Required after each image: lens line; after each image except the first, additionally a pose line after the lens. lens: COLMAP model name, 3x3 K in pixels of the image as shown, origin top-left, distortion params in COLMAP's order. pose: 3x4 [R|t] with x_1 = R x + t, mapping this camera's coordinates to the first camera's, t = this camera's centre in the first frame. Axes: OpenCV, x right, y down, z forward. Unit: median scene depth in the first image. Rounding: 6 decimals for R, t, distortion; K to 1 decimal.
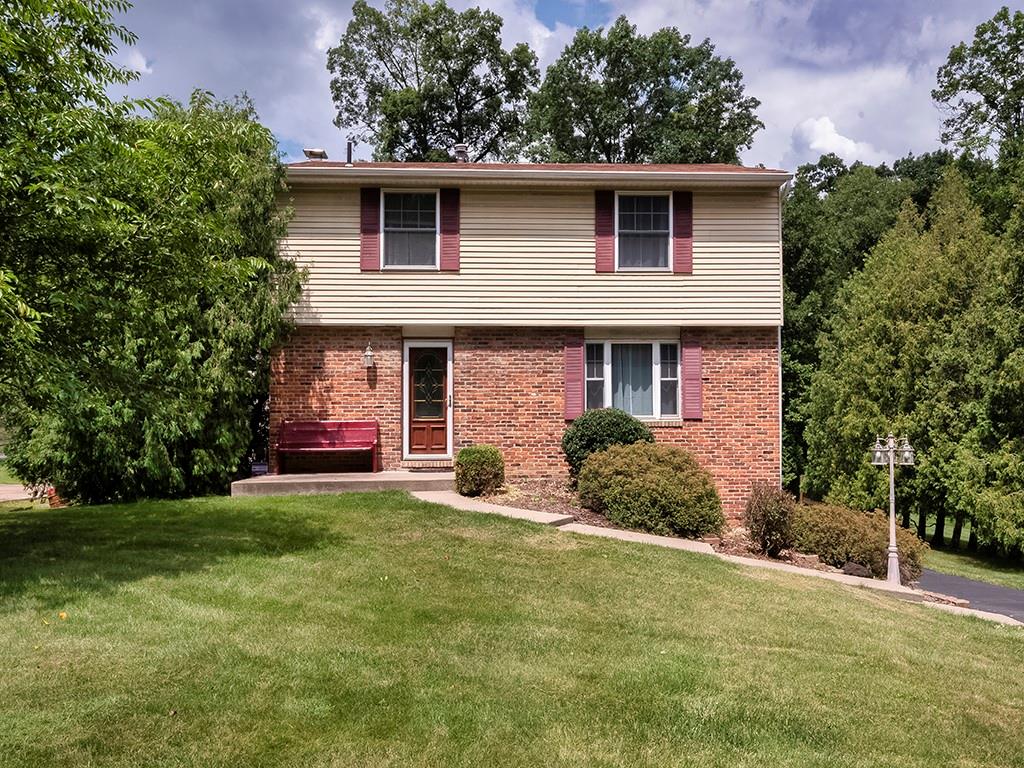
lens RADIAL K [[815.4, 0, 512.8], [0, 815.4, 384.6], [0, 0, 1]] dist [0.000789, 0.012753]
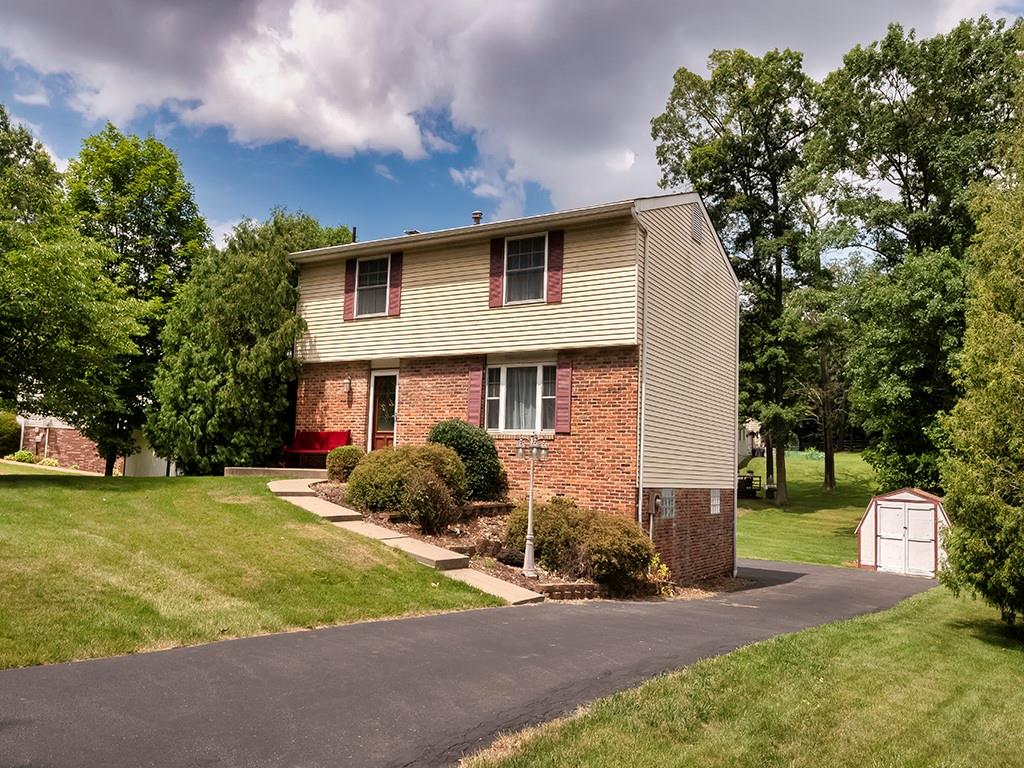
lens RADIAL K [[815.4, 0, 515.1], [0, 815.4, 386.2], [0, 0, 1]] dist [0.000789, 0.012753]
pose [[0.822278, -0.024719, -0.568549, 0.801981], [-0.011330, 0.998147, -0.059784, 0.046344], [0.568973, 0.055600, 0.820474, 0.054763]]
